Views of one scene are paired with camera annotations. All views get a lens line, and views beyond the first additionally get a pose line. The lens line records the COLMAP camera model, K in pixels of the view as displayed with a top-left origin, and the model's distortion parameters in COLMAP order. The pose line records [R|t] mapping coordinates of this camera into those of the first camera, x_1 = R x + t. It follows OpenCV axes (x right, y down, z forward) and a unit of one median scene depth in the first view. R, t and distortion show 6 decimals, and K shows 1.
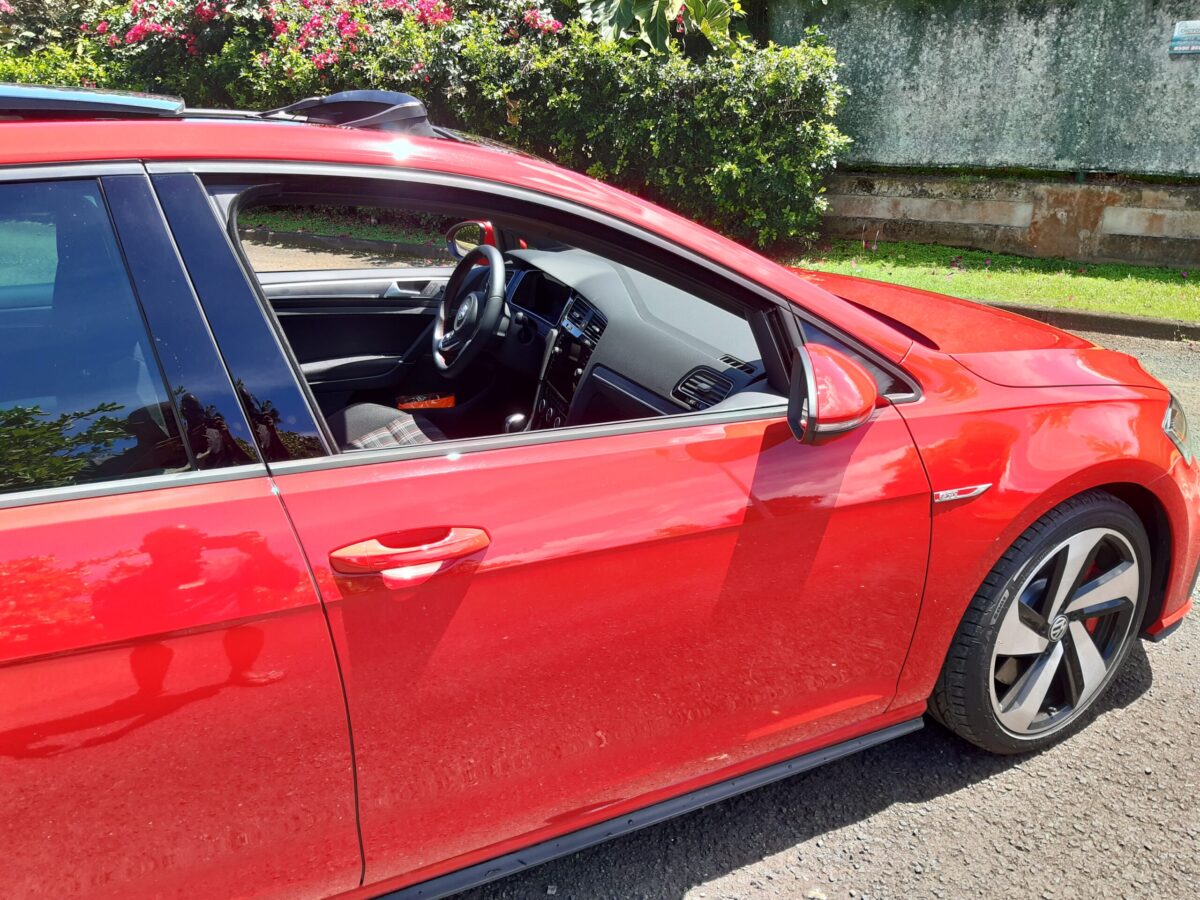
lens RADIAL K [[938.0, 0, 598.6], [0, 938.0, 448.5], [0, 0, 1]] dist [0.059903, -0.110140]
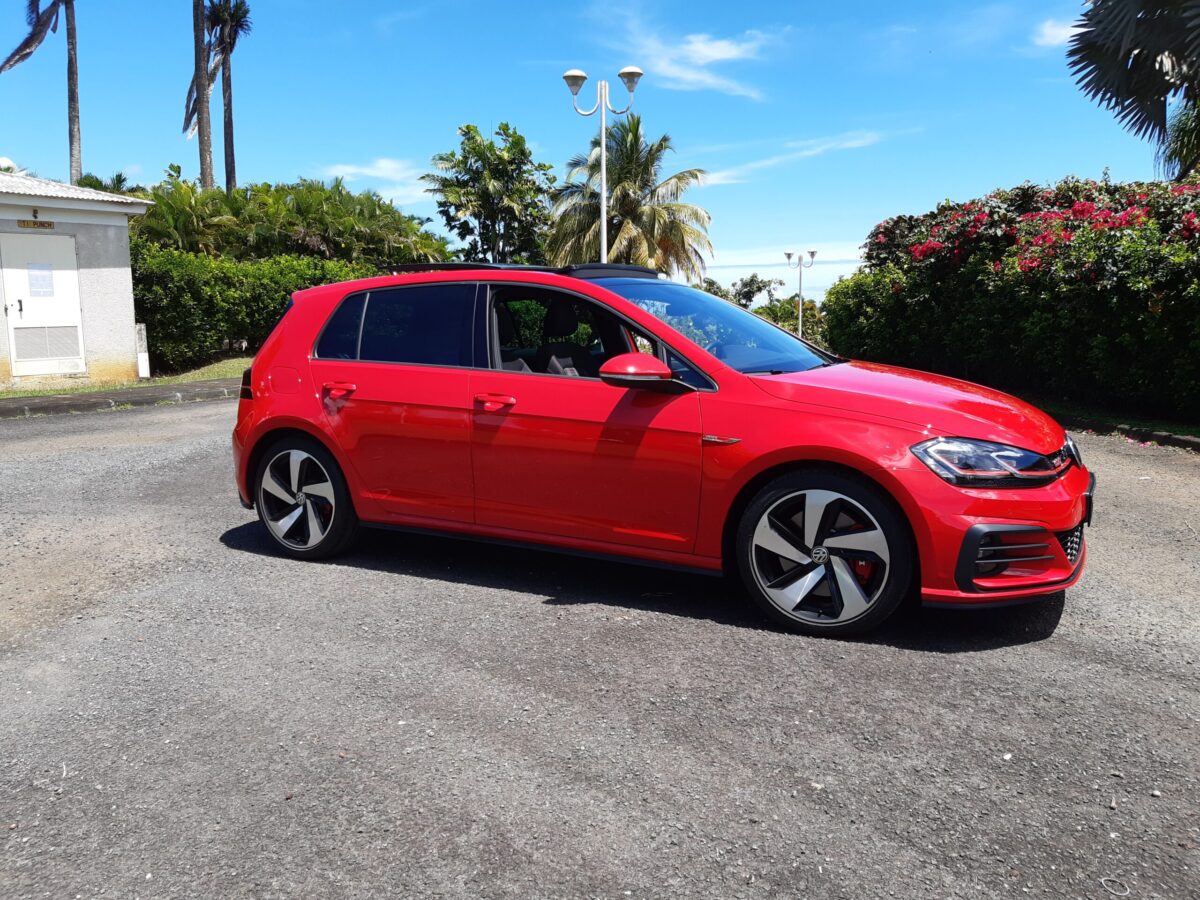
lens RADIAL K [[933.7, 0, 600.0], [0, 933.7, 450.0], [0, 0, 1]] dist [0.066441, -0.118906]
pose [[0.587453, 0.121428, -0.800096, 0.415551], [-0.287908, 0.955353, -0.066400, 0.062770], [0.756312, 0.269361, 0.596185, -0.084260]]
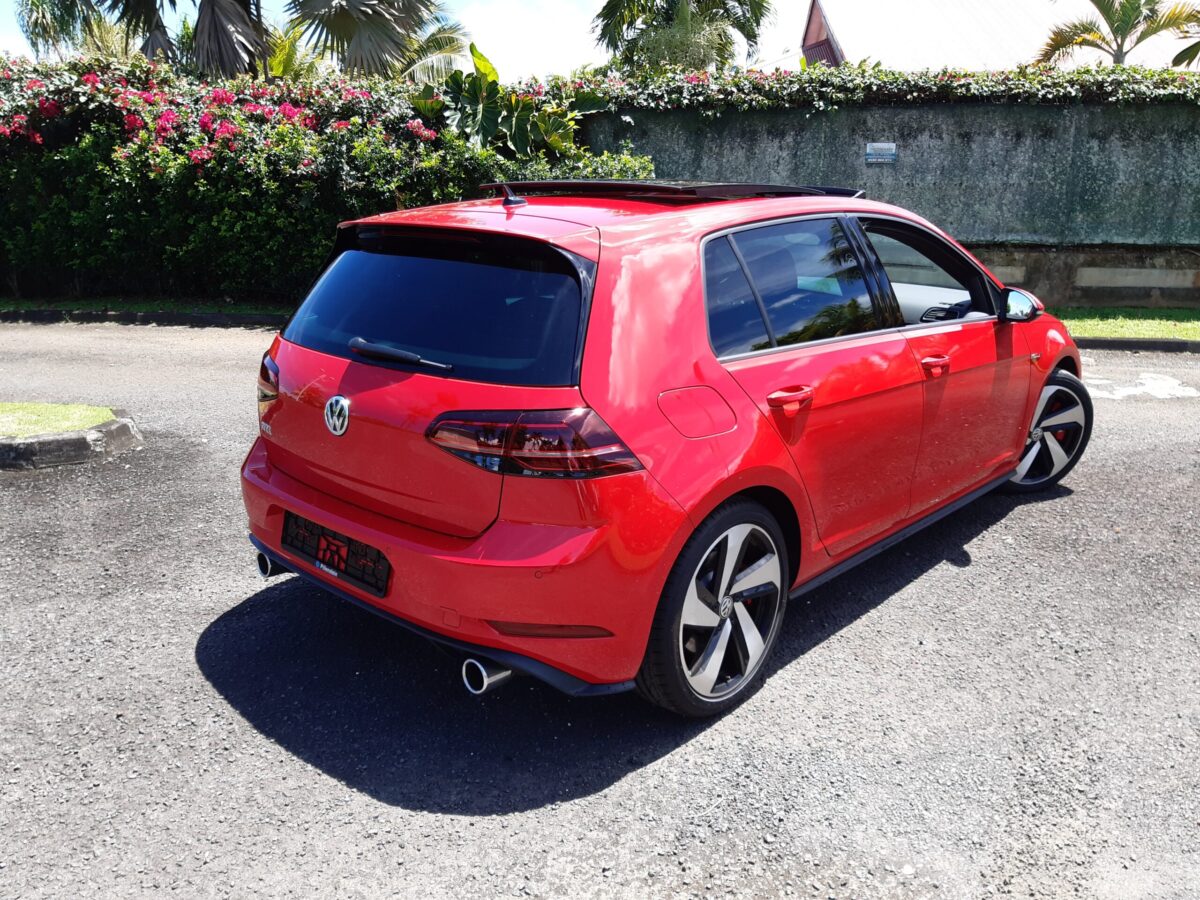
lens RADIAL K [[905.5, 0, 564.6], [0, 905.5, 450.5], [0, 0, 1]] dist [0.044114, -0.063972]
pose [[0.927570, -0.096196, 0.361053, -0.371242], [0.126397, 0.990107, -0.060924, 0.058831], [-0.351621, 0.102148, 0.930553, -0.129431]]
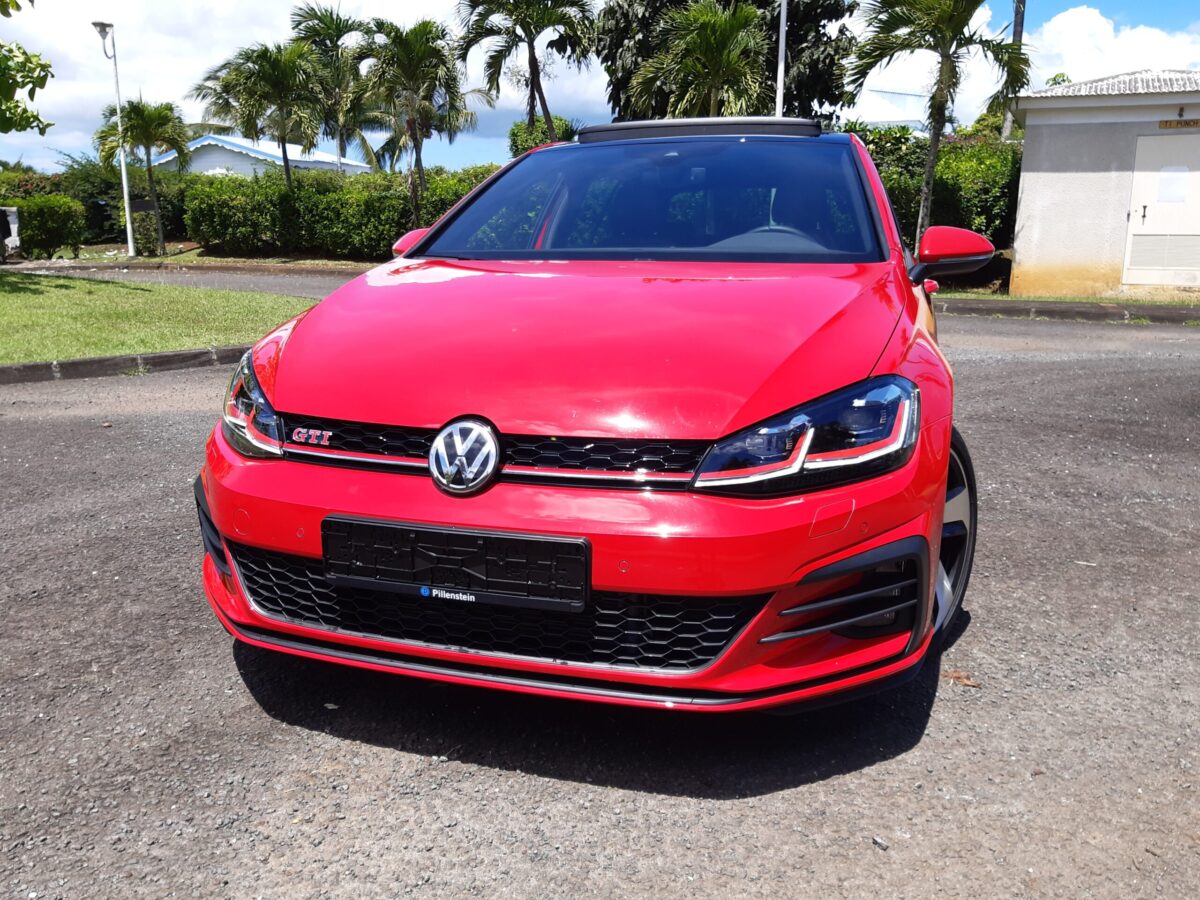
lens RADIAL K [[938.0, 0, 598.6], [0, 938.0, 448.5], [0, 0, 1]] dist [0.059903, -0.110140]
pose [[-0.683257, 0.168709, -0.710420, 0.310102], [-0.259659, 0.853205, 0.452348, -0.147766], [0.682449, 0.493537, -0.539152, 0.524618]]
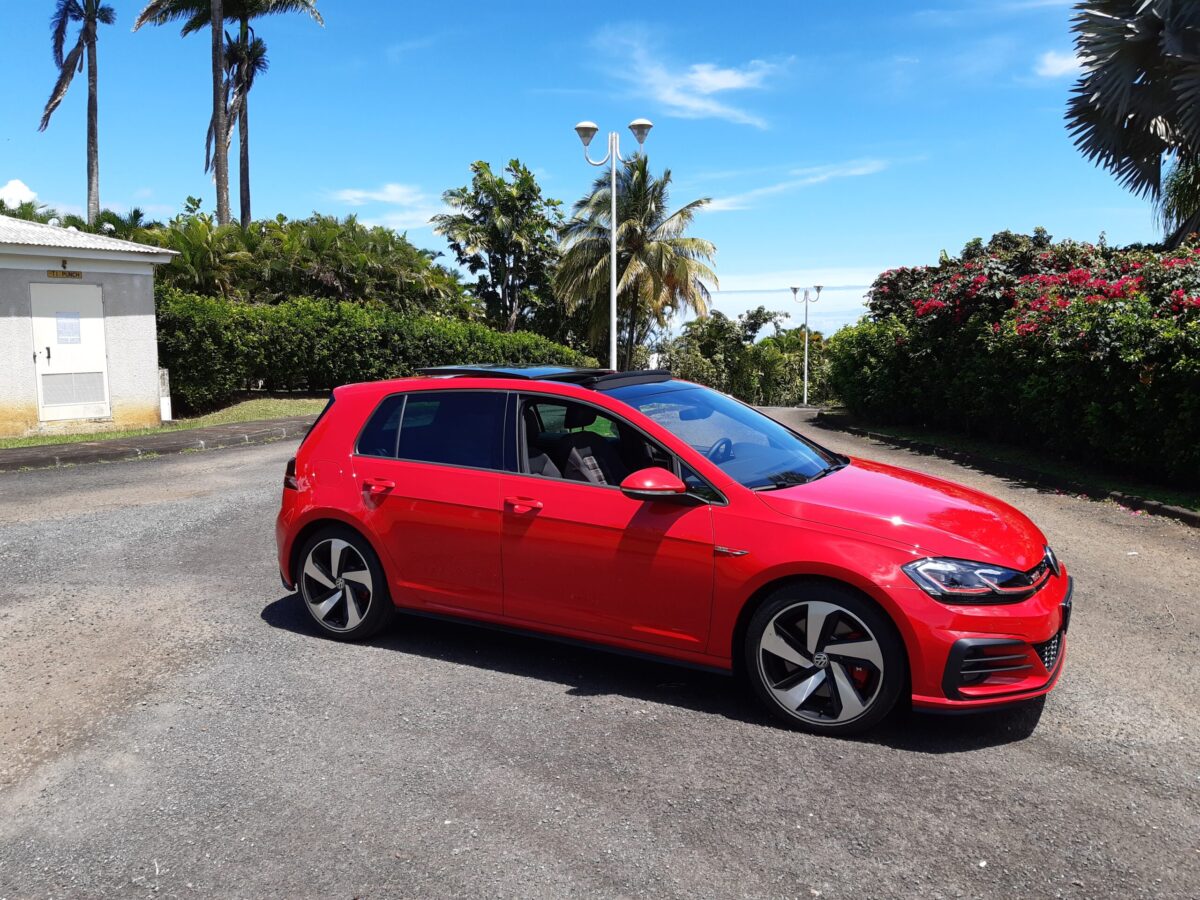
lens RADIAL K [[938.0, 0, 598.6], [0, 938.0, 448.5], [0, 0, 1]] dist [0.059903, -0.110140]
pose [[0.581144, 0.105233, -0.806968, 0.445409], [-0.295294, 0.951289, -0.088604, 0.024121], [0.758336, 0.289784, 0.583910, -0.134153]]
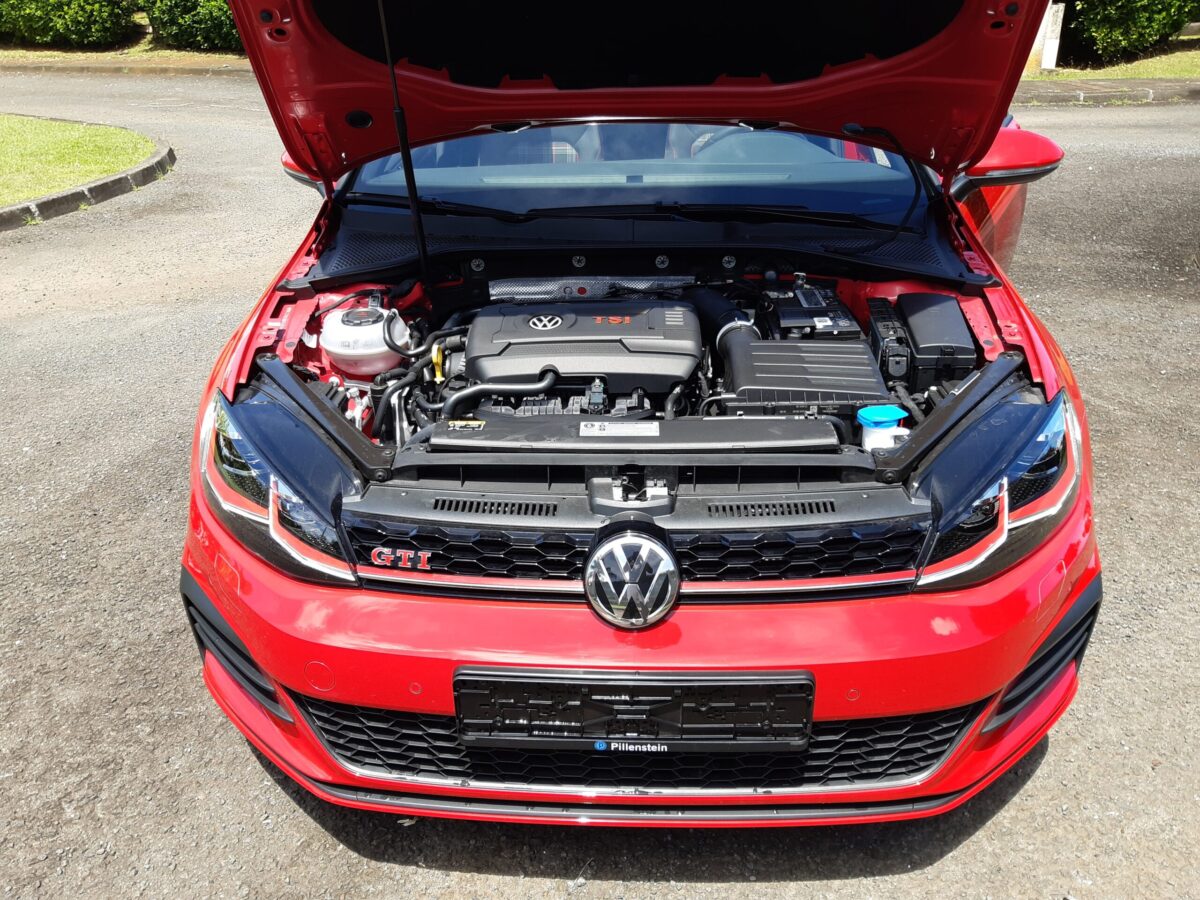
lens RADIAL K [[933.7, 0, 600.0], [0, 933.7, 450.0], [0, 0, 1]] dist [0.066441, -0.118906]
pose [[-0.472981, 0.406178, -0.781862, 0.303635], [-0.301149, 0.759425, 0.576700, -0.154378], [0.828008, 0.508225, -0.236874, 0.408262]]
